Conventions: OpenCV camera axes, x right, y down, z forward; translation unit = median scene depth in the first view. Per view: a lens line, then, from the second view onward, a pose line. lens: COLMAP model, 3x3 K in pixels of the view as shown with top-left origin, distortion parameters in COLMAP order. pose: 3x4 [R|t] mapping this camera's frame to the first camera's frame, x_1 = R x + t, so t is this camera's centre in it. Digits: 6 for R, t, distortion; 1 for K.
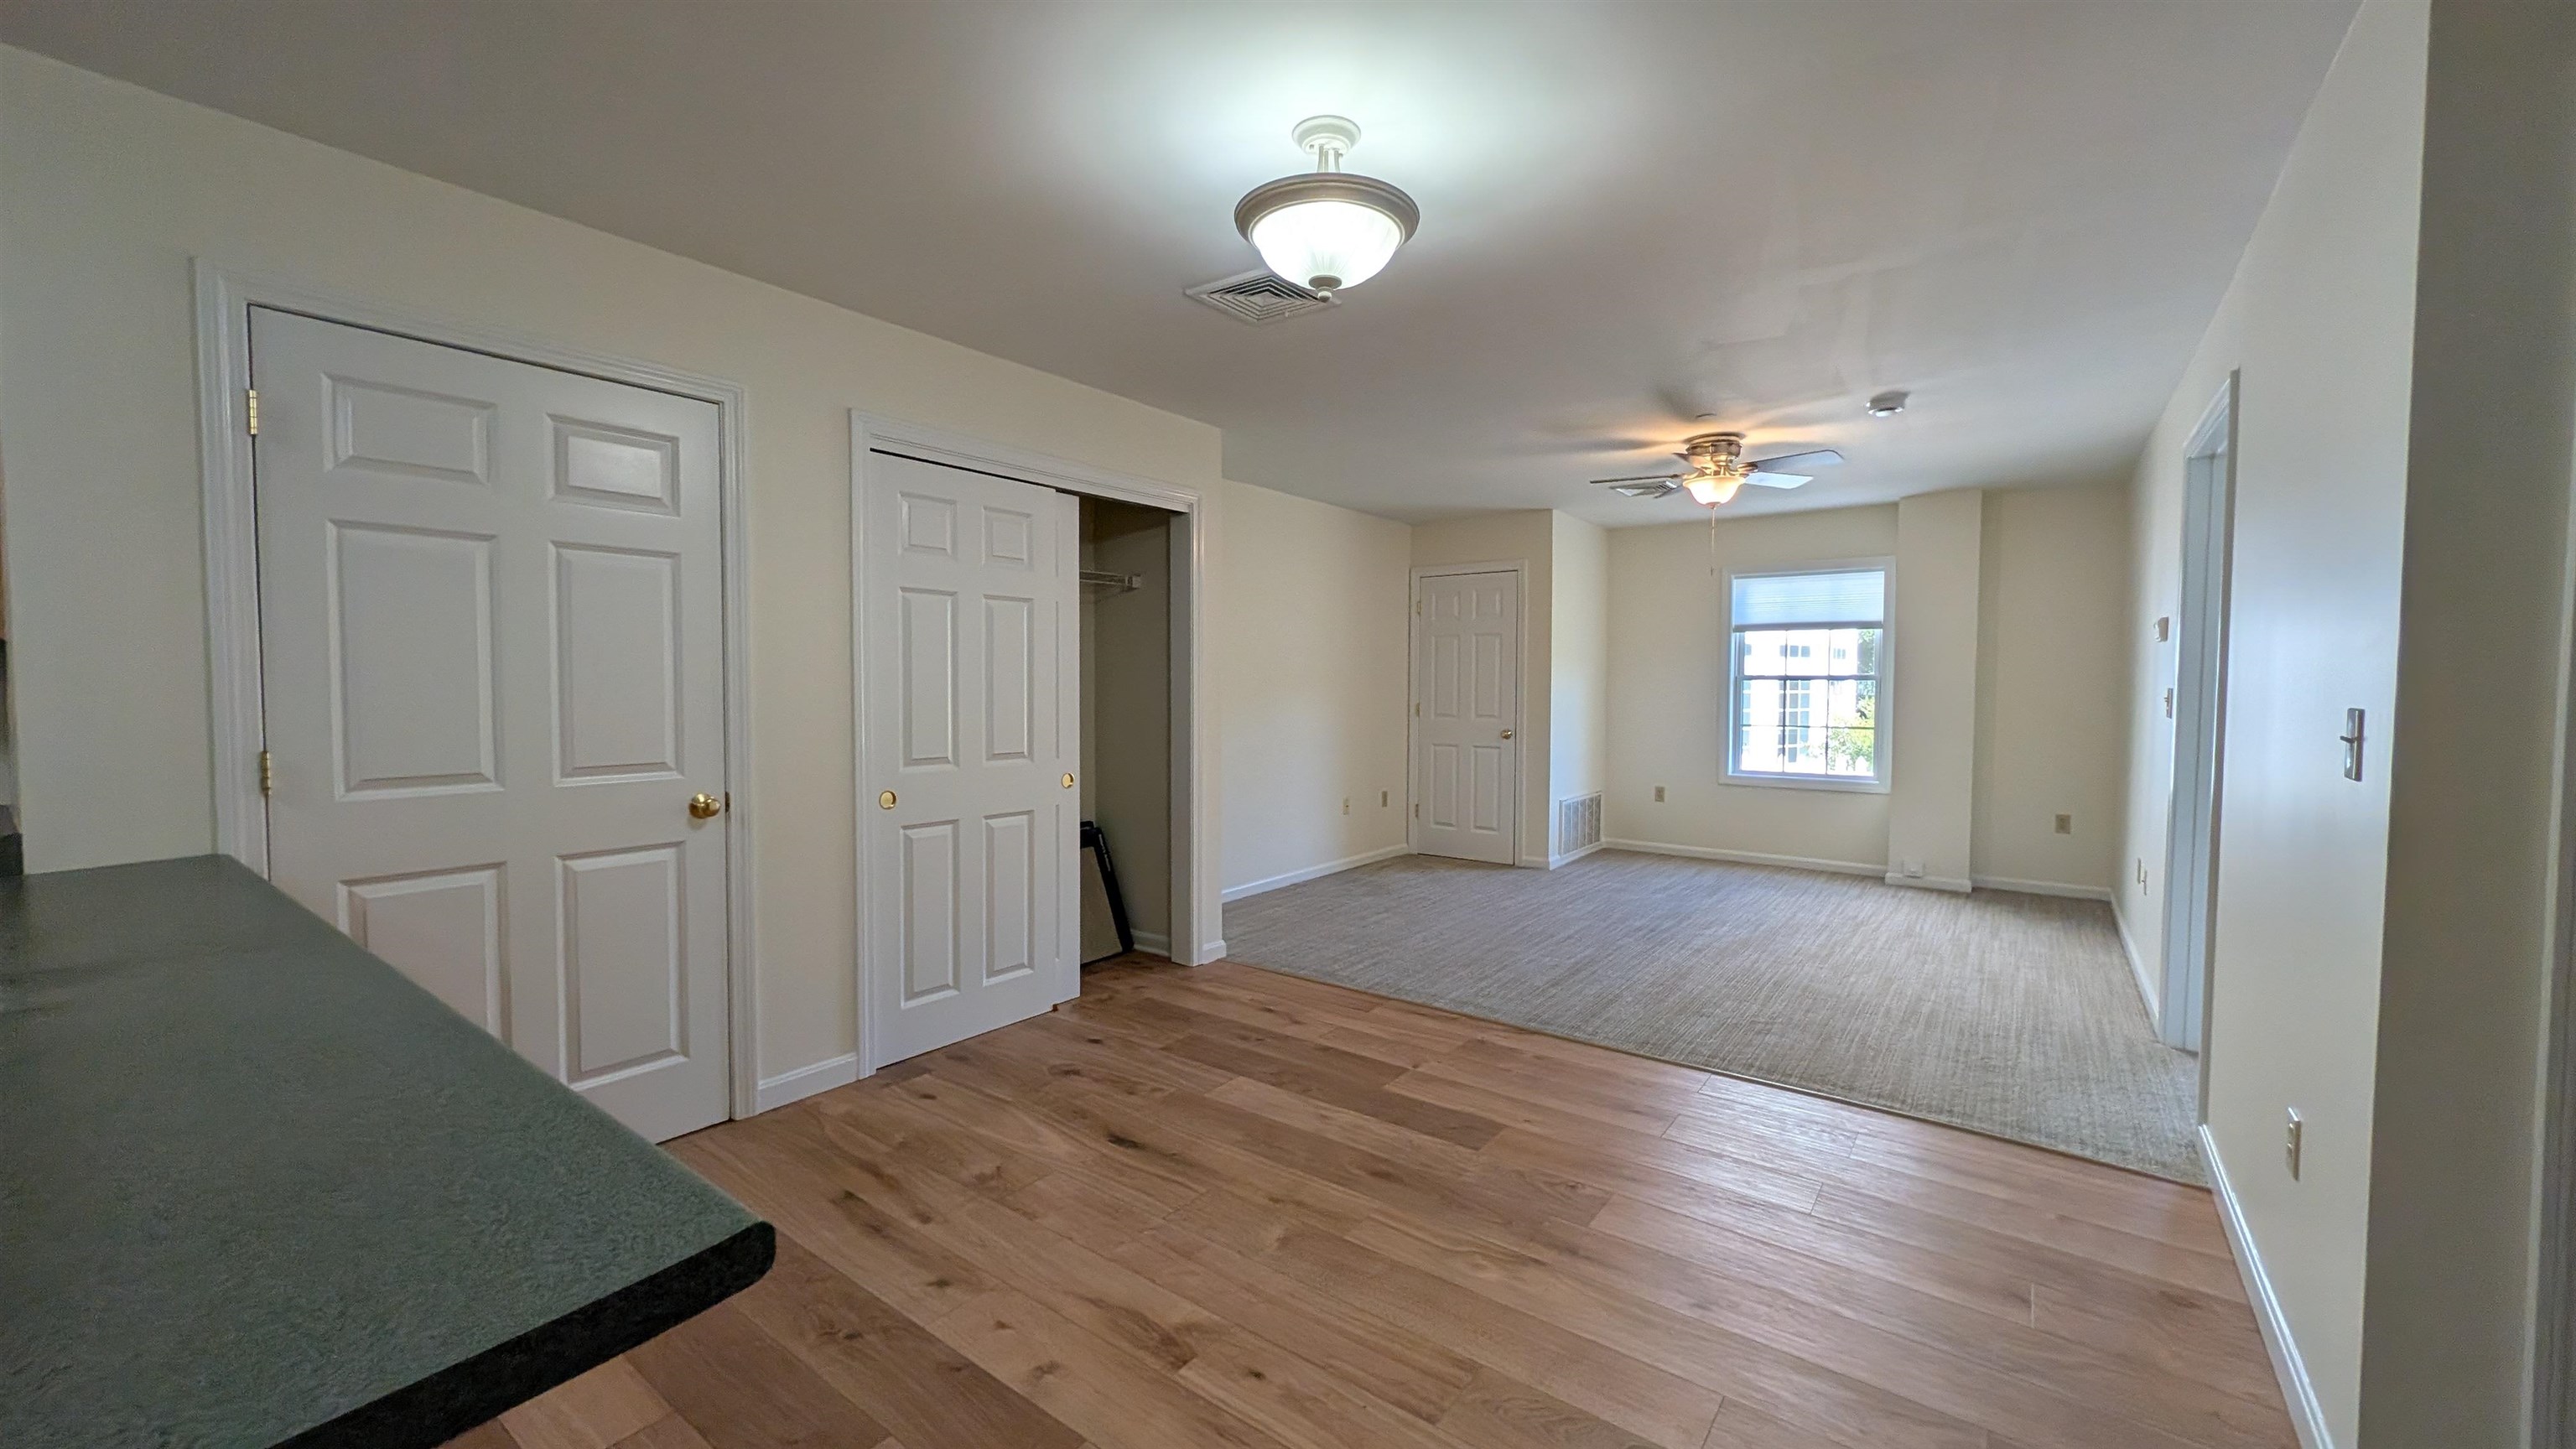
lens RADIAL K [[989.4, 0, 1287.2], [0, 989.4, 721.9], [0, 0, 1]] dist [-0.000092, 0.000586]
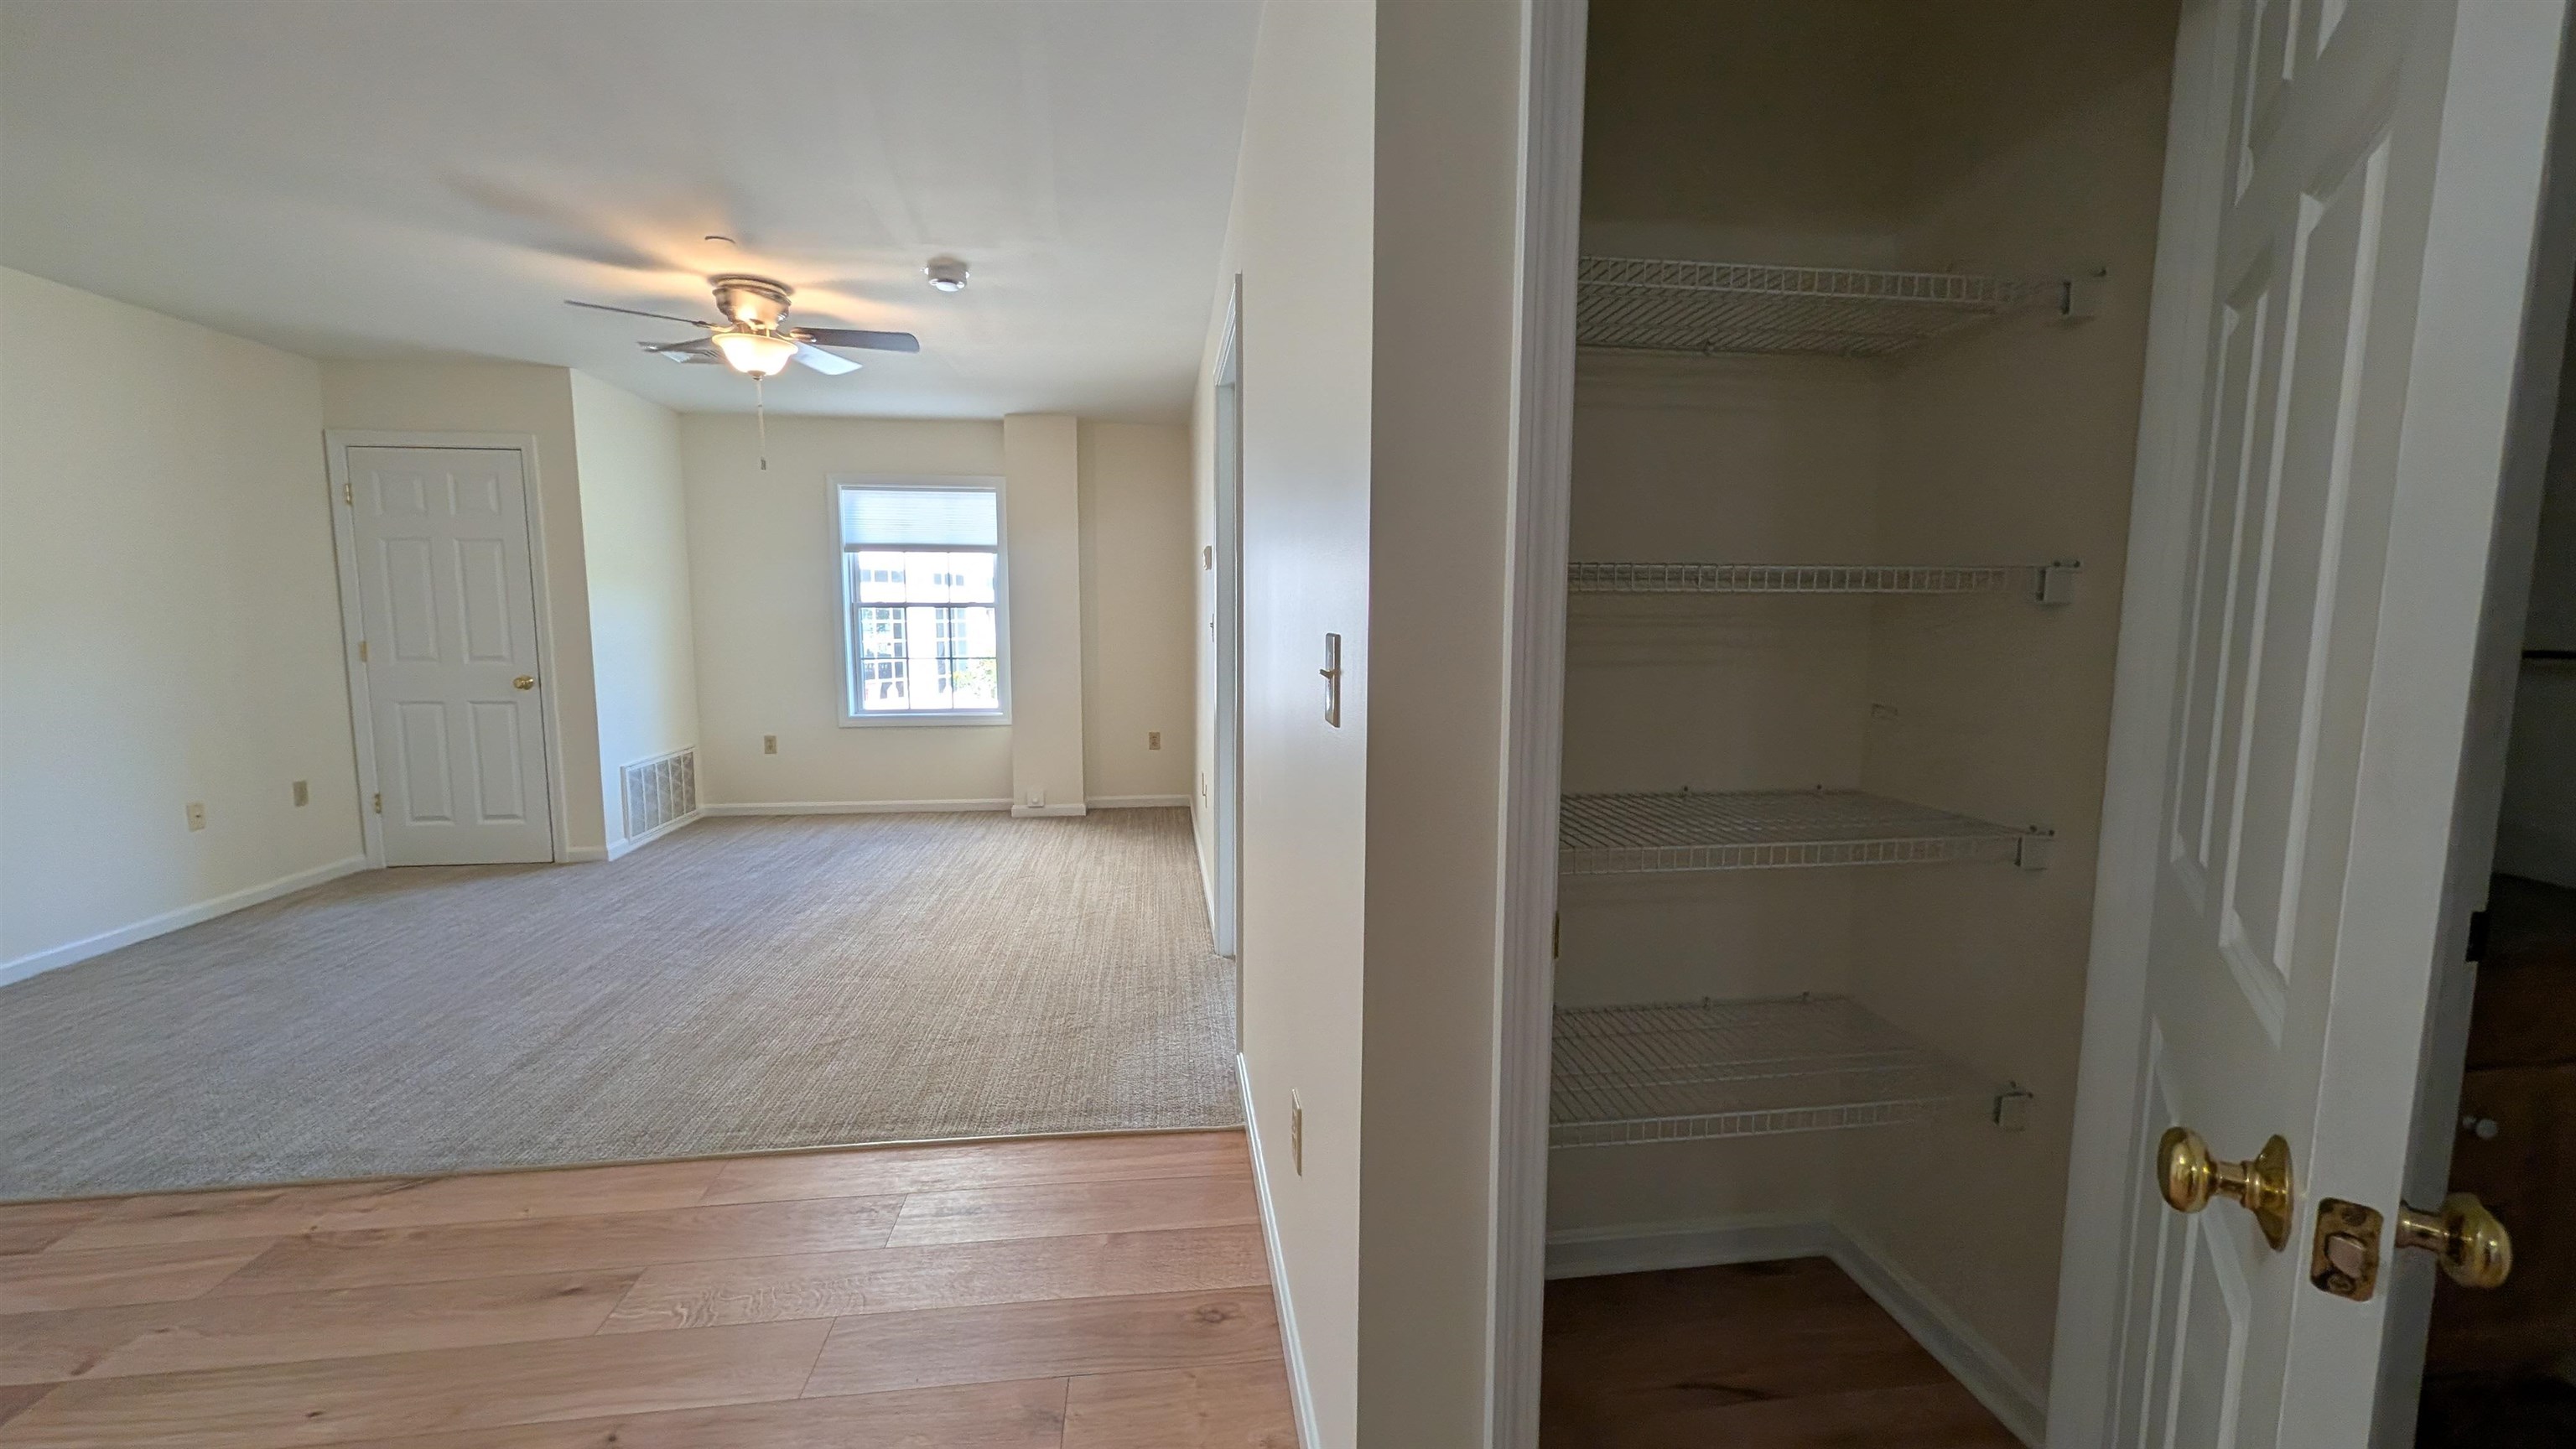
lens RADIAL K [[989.4, 0, 1287.7], [0, 989.4, 719.9], [0, 0, 1]] dist [-0.000092, 0.000586]
pose [[0.714007, -0.076125, 0.695988, 0.177708], [0.028555, 0.996411, 0.079690, -0.002976], [-0.699556, -0.037025, 0.713618, 0.163553]]
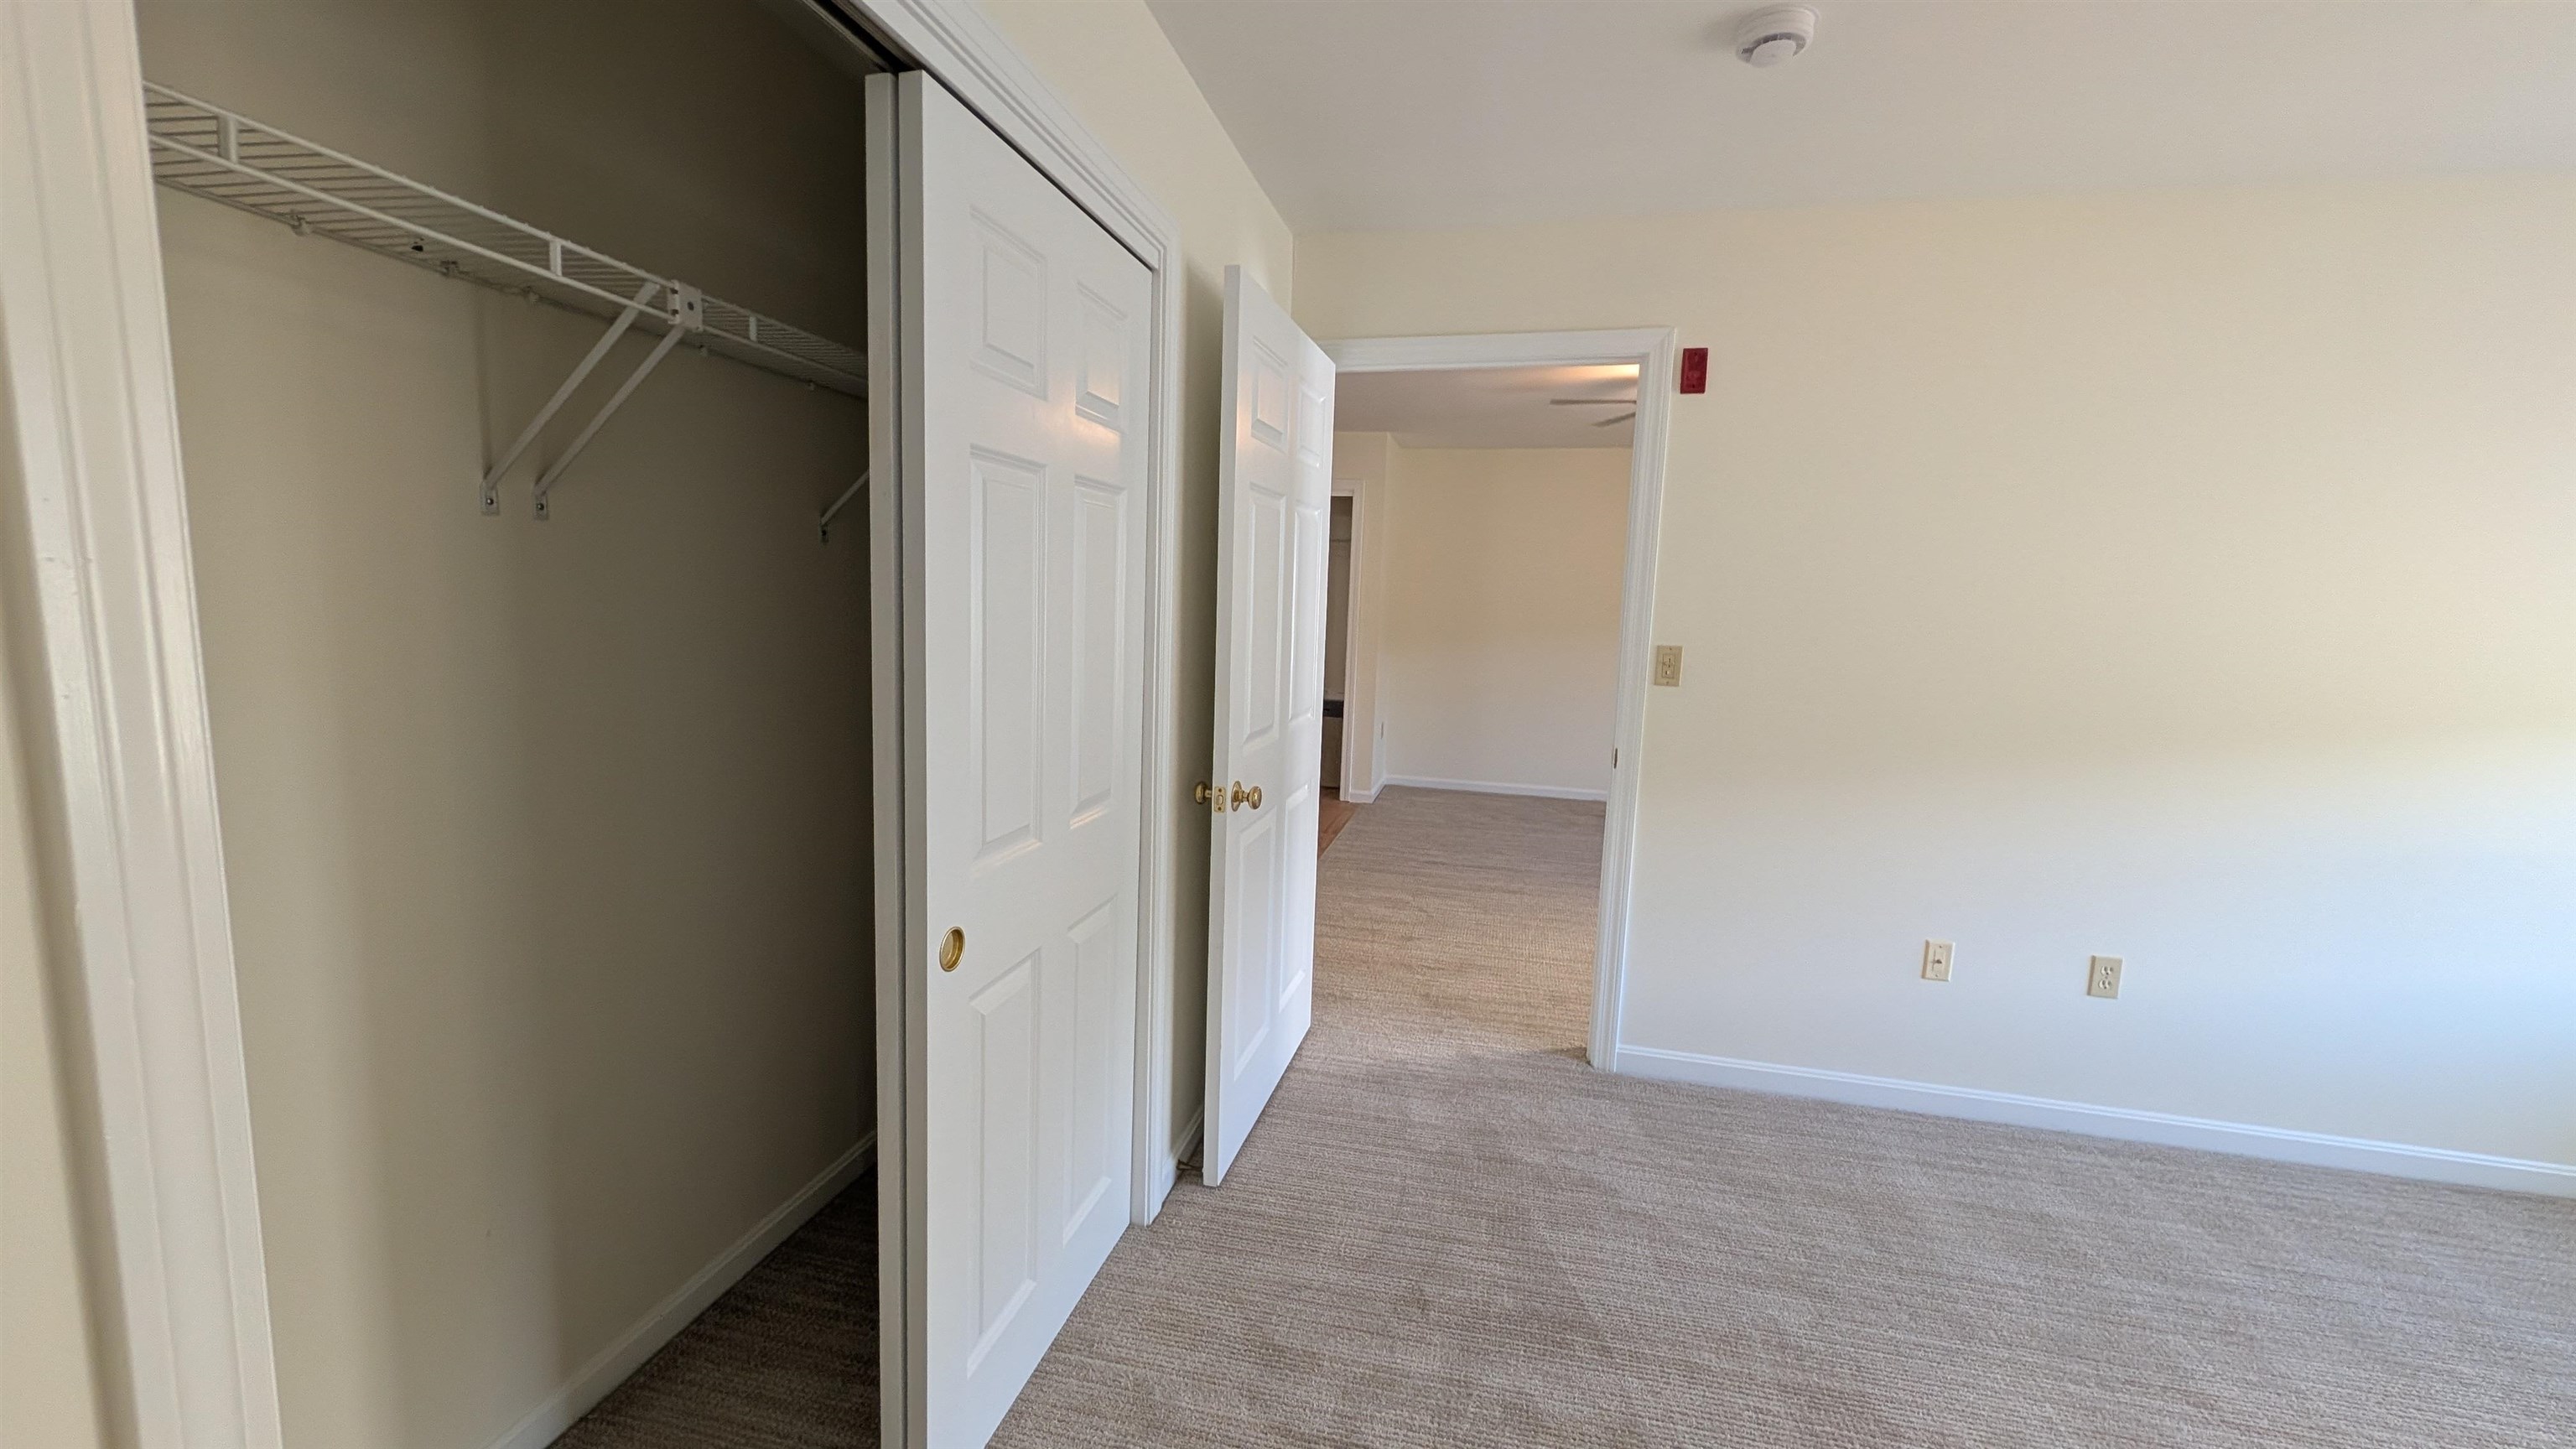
lens RADIAL K [[989.4, 0, 1288.2], [0, 989.4, 713.5], [0, 0, 1]] dist [-0.000092, 0.000586]
pose [[0.399922, 0.120600, -0.908580, 1.210012], [-0.077196, 0.992215, 0.097723, -0.024857], [0.913292, 0.031058, 0.406119, 0.307873]]
